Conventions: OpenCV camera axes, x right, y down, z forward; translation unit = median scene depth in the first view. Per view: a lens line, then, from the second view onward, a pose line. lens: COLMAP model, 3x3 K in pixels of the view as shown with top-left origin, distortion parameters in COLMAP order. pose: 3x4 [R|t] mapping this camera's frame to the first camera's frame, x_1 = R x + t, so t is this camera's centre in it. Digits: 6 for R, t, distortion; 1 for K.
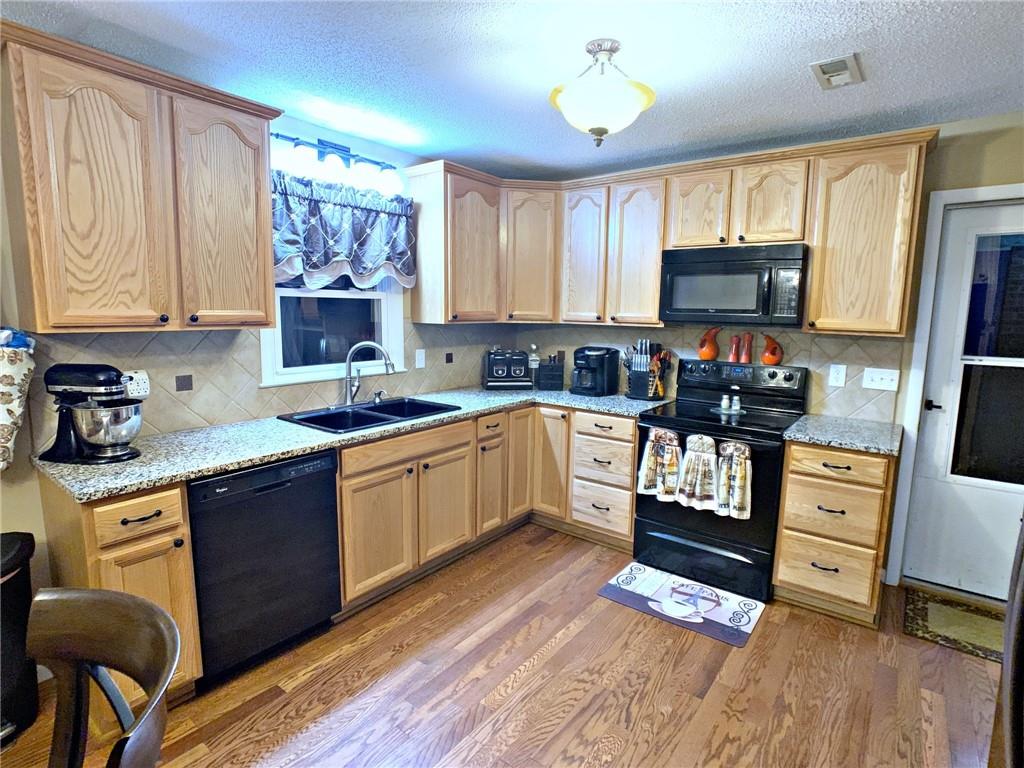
lens RADIAL K [[529.3, 0, 509.9], [0, 529.3, 380.0], [0, 0, 1]] dist [-0.053488, 0.022462]
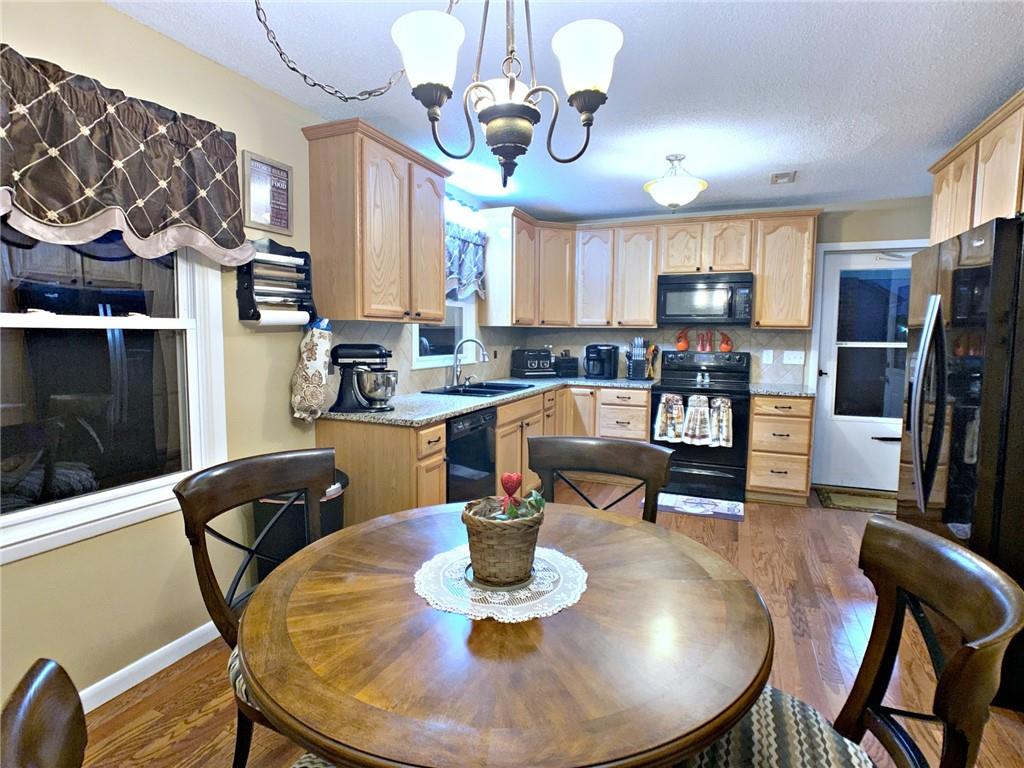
lens RADIAL K [[529.3, 0, 509.9], [0, 529.3, 380.0], [0, 0, 1]] dist [-0.053488, 0.022462]
pose [[0.969200, -0.028634, 0.244606, -0.539374], [0.039281, 0.998476, -0.038761, 0.097435], [-0.243123, 0.047175, 0.968847, -0.349721]]
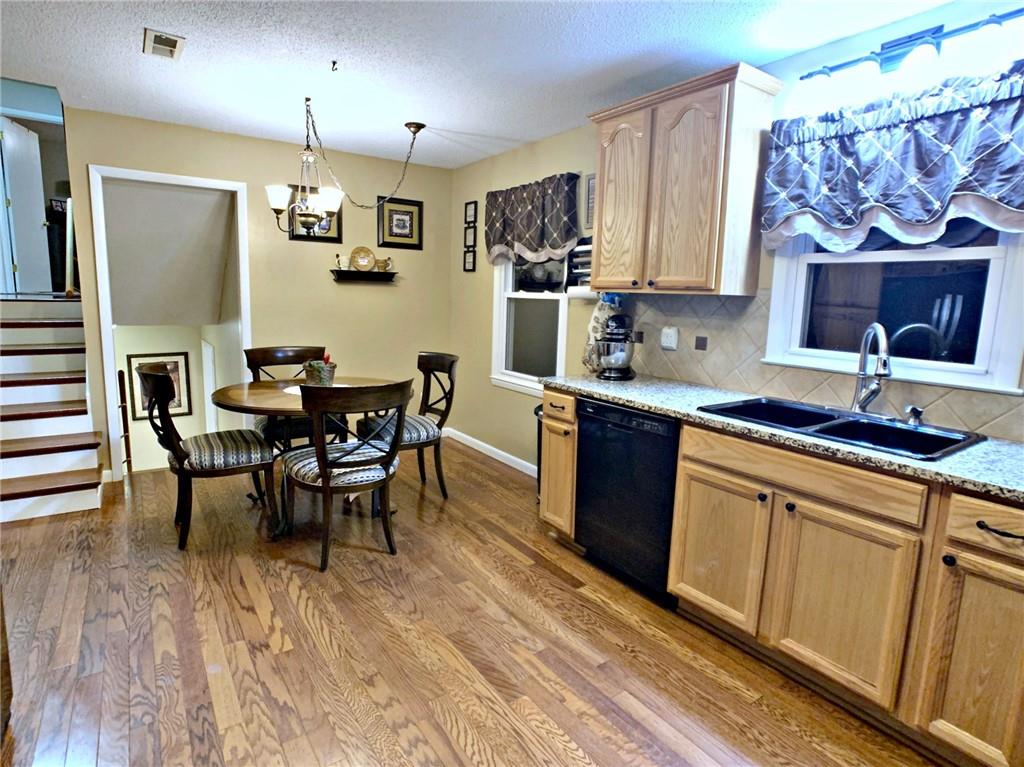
lens RADIAL K [[557.1, 0, 516.2], [0, 557.1, 380.5], [0, 0, 1]] dist [-0.060890, 0.031099]
pose [[-0.301911, 0.121421, -0.945572, 0.566662], [-0.159846, 0.971367, 0.175770, -0.054870], [0.939840, 0.204213, -0.273858, 0.825311]]
